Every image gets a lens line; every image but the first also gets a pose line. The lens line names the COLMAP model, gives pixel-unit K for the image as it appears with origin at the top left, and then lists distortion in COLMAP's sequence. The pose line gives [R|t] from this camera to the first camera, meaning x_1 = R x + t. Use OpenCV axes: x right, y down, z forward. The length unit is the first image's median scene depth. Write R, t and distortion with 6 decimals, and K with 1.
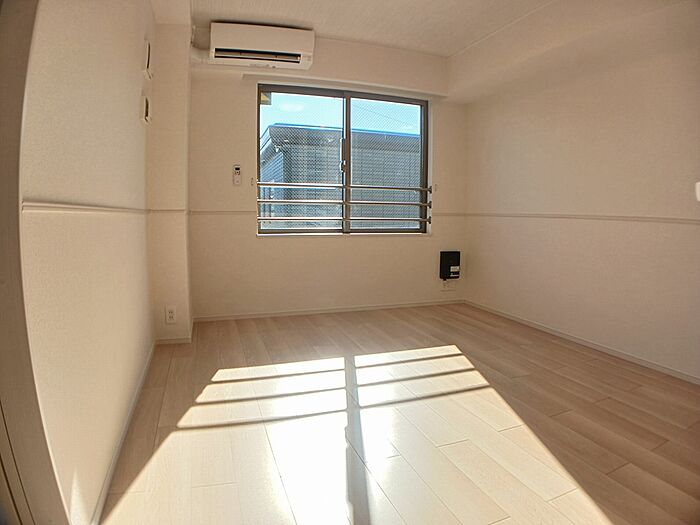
lens RADIAL K [[419.2, 0, 350.0], [0, 419.2, 262.5], [0, 0, 1]] dist [-0.001544, -0.000402]
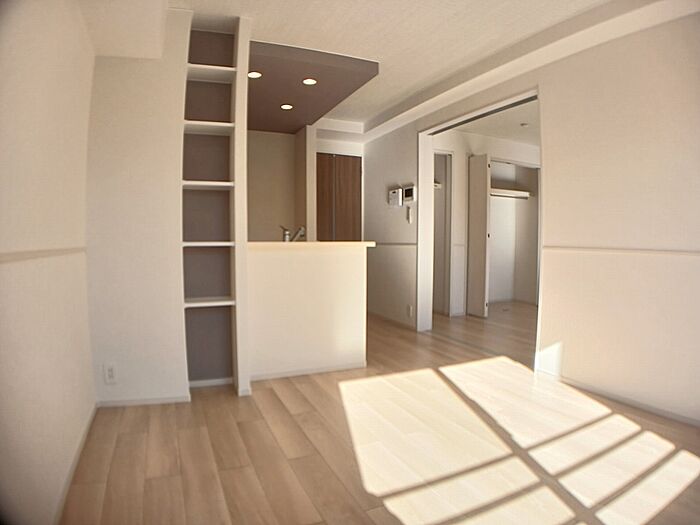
lens RADIAL K [[419.2, 0, 350.0], [0, 419.2, 262.5], [0, 0, 1]] dist [-0.001544, -0.000402]
pose [[-0.992951, -0.053763, -0.105634, 0.523828], [-0.067723, 0.988750, 0.133366, -0.186098], [0.097276, 0.139580, -0.985421, 1.869215]]
